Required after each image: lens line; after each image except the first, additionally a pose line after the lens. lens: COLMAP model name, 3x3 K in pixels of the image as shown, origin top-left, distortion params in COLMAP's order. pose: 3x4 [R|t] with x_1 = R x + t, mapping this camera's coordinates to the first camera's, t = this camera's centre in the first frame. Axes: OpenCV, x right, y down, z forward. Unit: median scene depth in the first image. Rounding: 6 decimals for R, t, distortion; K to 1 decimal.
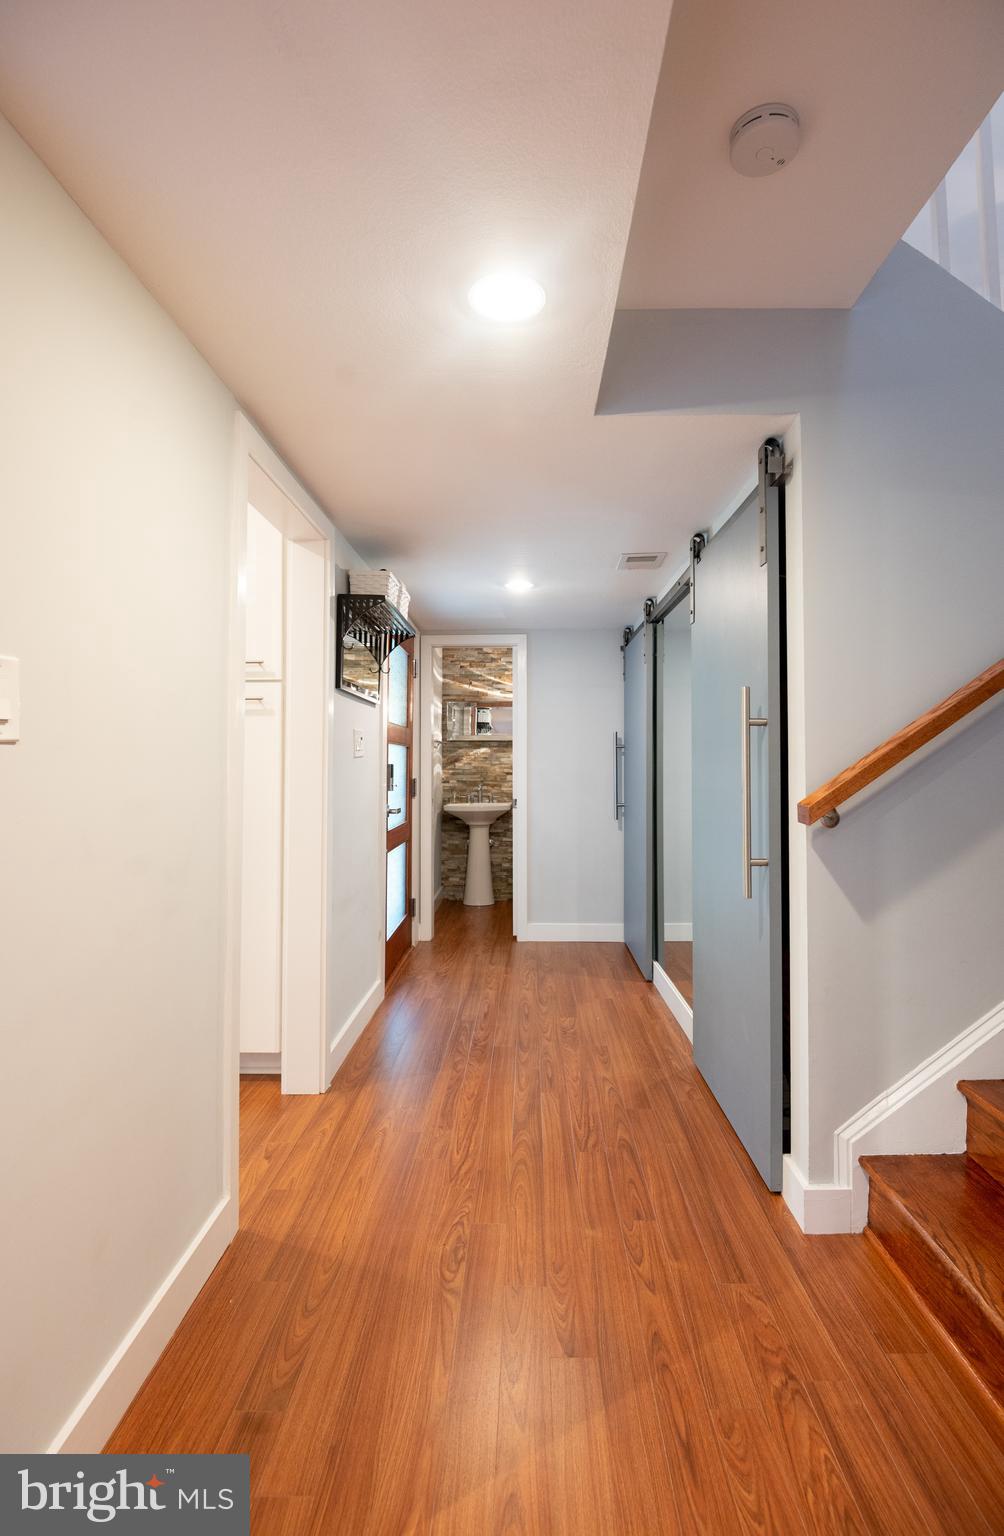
lens RADIAL K [[714.9, 0, 506.0], [0, 714.9, 761.6], [0, 0, 1]] dist [-0.012649, -0.000554]
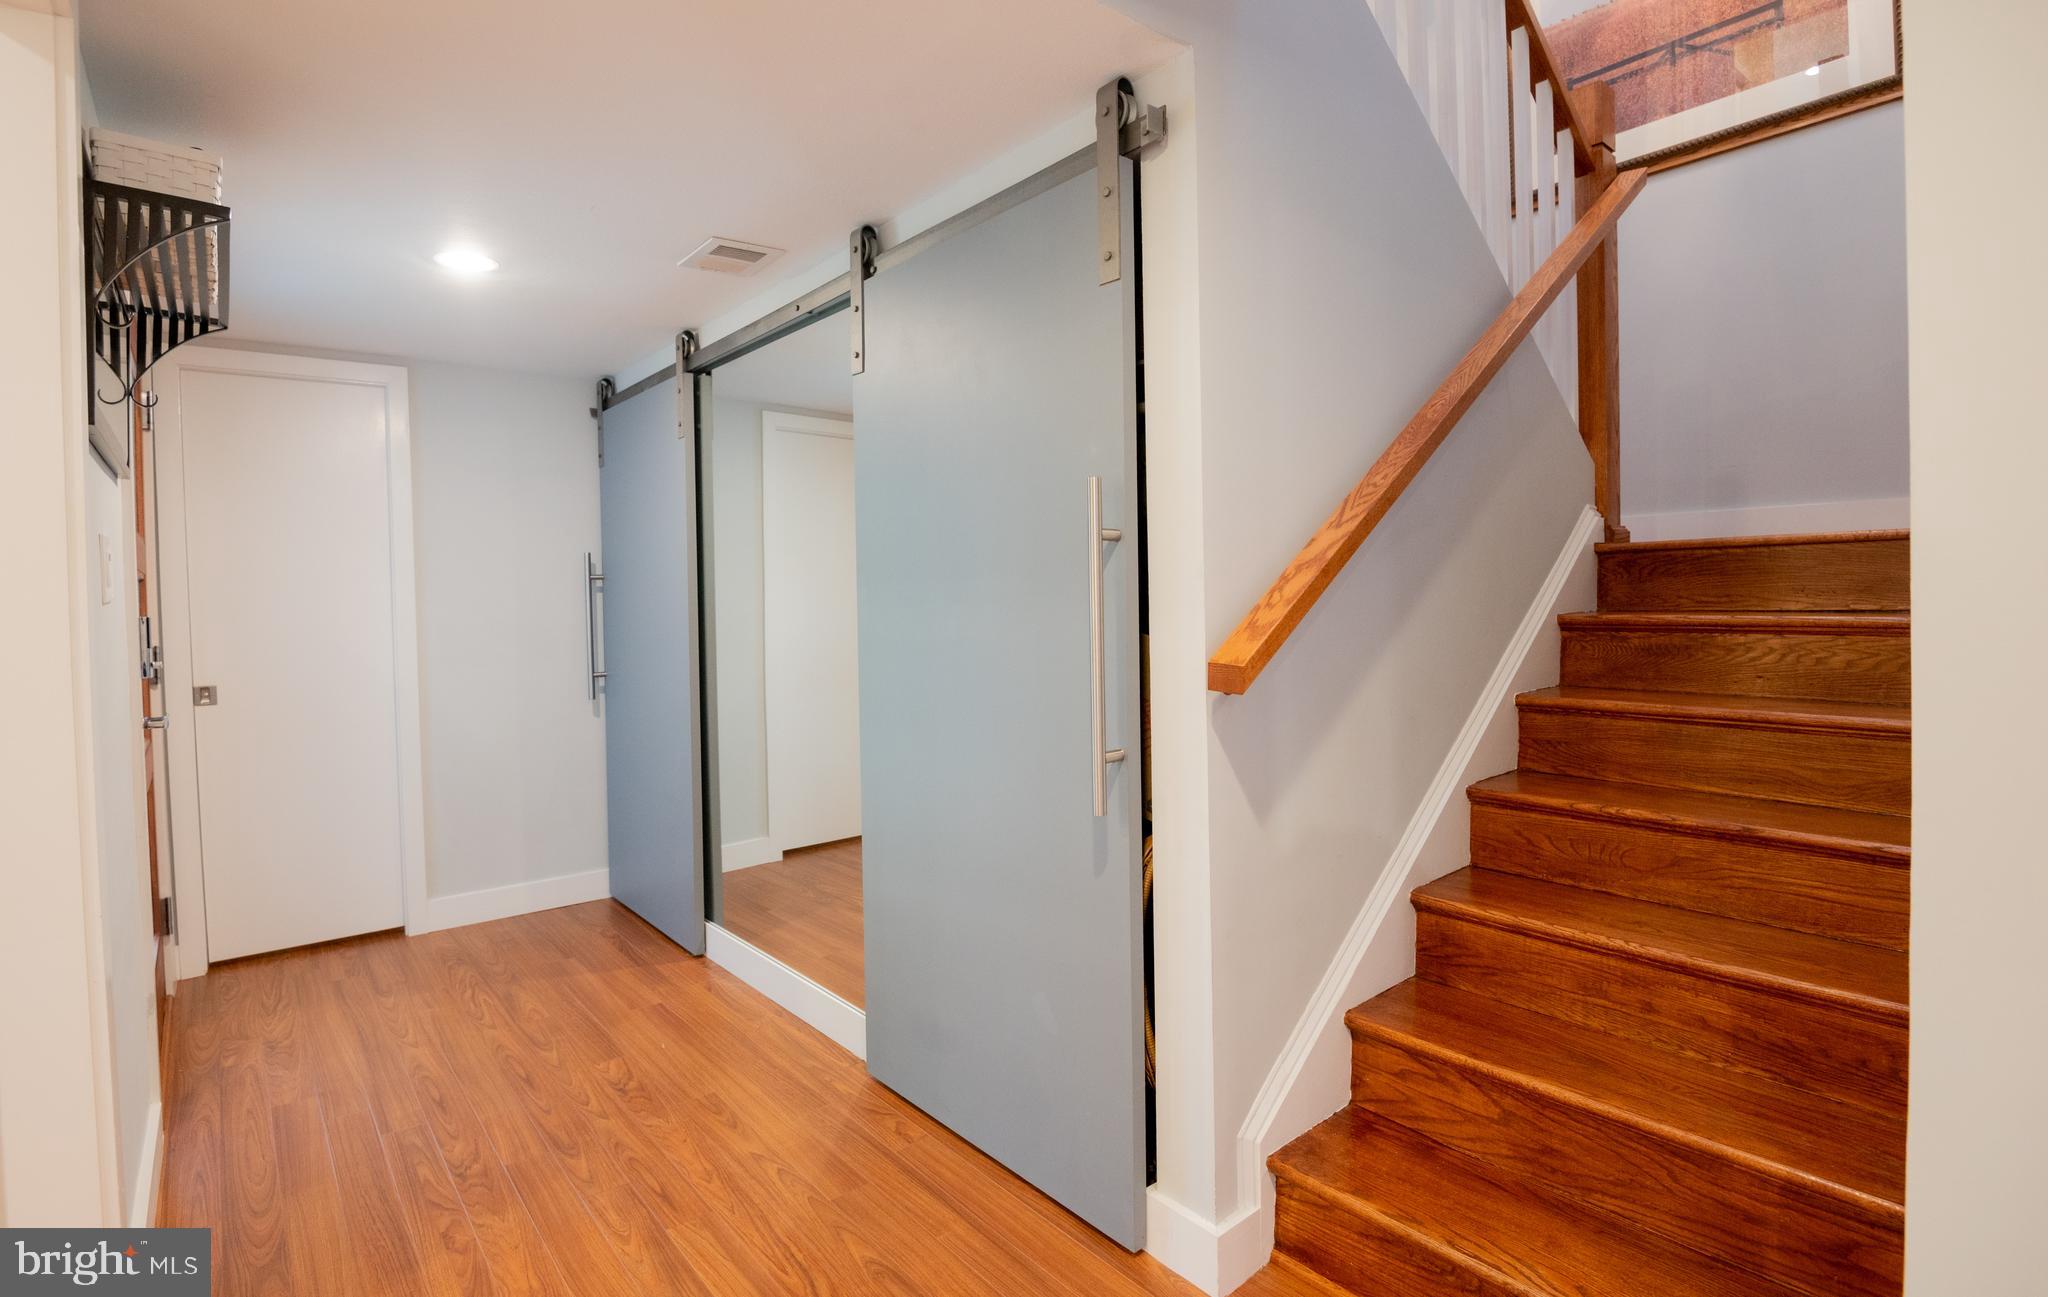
lens RADIAL K [[984.0, 0, 1019.9], [0, 984.0, 639.8], [0, 0, 1]] dist [-0.011945, -0.001182]
pose [[0.769155, -0.039786, 0.637822, -0.159043], [0.014462, 0.998888, 0.044868, -0.001665], [-0.638898, -0.025286, 0.768876, 0.233462]]
